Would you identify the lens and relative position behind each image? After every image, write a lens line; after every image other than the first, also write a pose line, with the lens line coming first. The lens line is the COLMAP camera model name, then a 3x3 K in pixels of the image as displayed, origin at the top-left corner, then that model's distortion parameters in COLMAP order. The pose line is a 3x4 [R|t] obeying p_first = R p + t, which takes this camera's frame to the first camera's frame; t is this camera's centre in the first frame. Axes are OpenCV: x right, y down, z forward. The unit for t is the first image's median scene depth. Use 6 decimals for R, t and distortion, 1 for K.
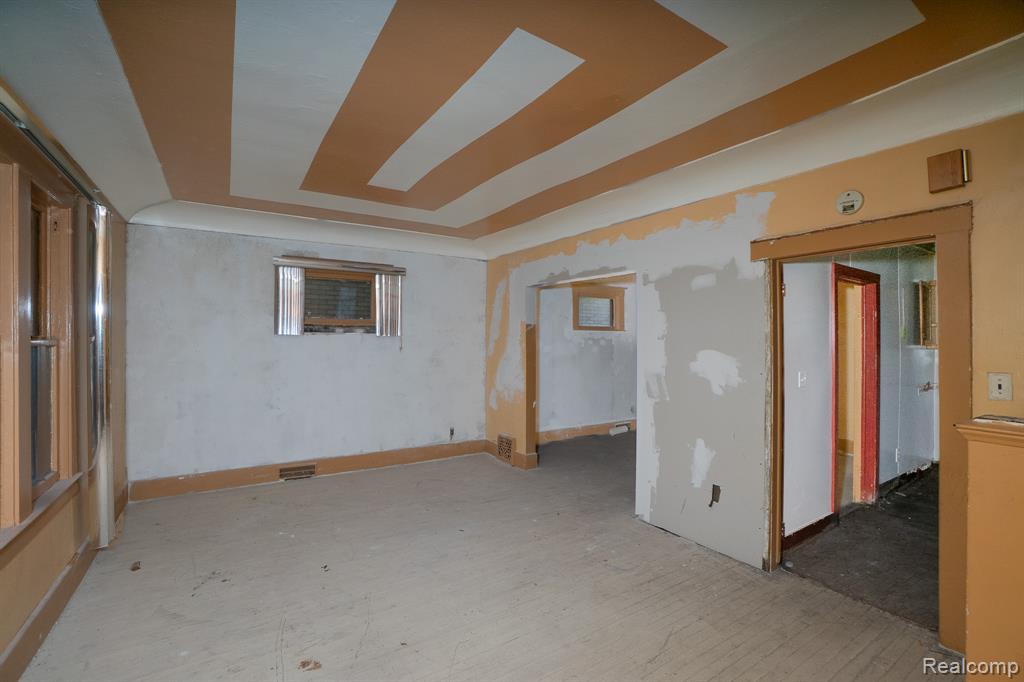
lens RADIAL K [[463.2, 0, 509.2], [0, 463.2, 340.3], [0, 0, 1]] dist [-0.004243, 0.000485]
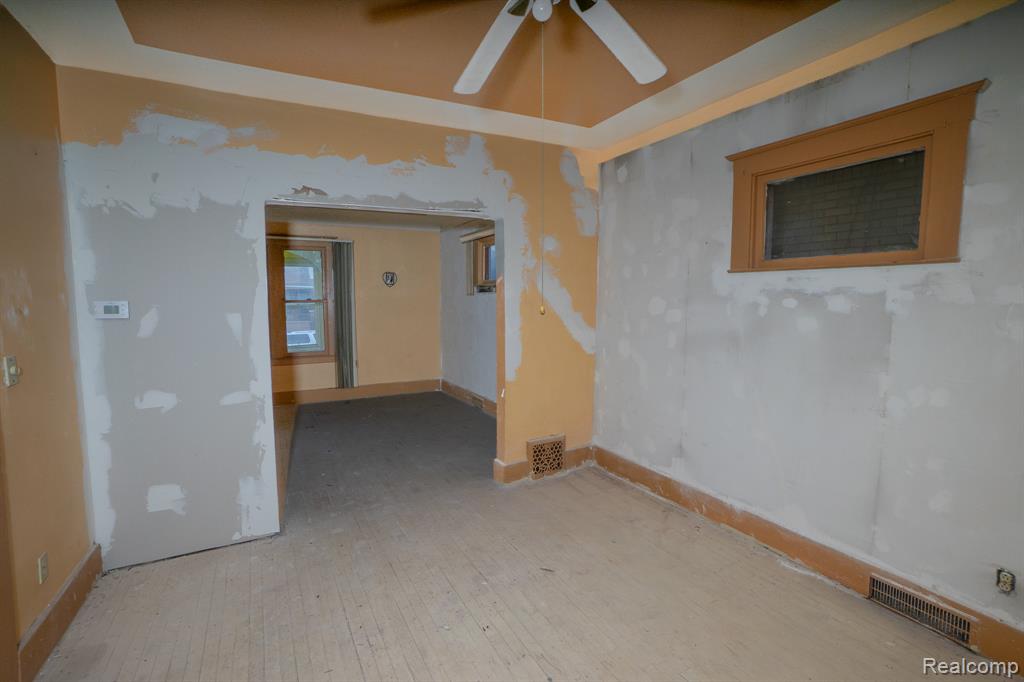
lens RADIAL K [[463.2, 0, 512.6], [0, 463.2, 337.1], [0, 0, 1]] dist [-0.004243, 0.000485]
pose [[-0.043945, 0.083436, -0.995544, 0.540684], [-0.004684, 0.996478, 0.083721, 0.001676], [0.999023, 0.008342, -0.043400, 0.788253]]
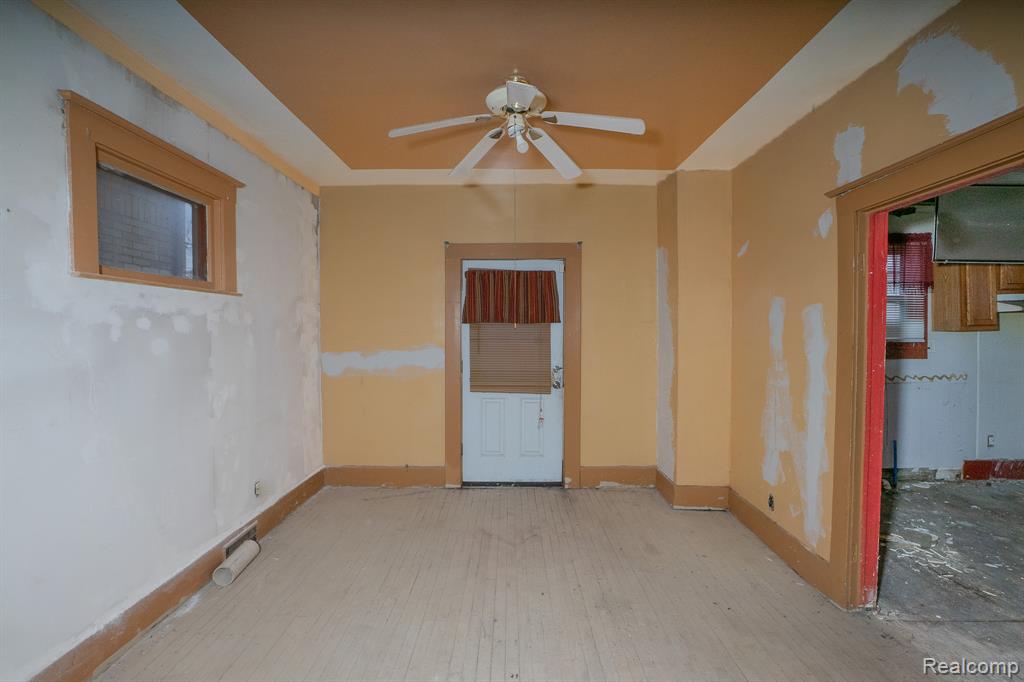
lens RADIAL K [[463.2, 0, 510.1], [0, 463.2, 338.7], [0, 0, 1]] dist [-0.004243, 0.000485]
pose [[0.533608, -0.017670, 0.845547, 0.045121], [0.003077, 0.999816, 0.018952, 0.009147], [-0.845726, -0.007512, 0.533564, 0.621959]]
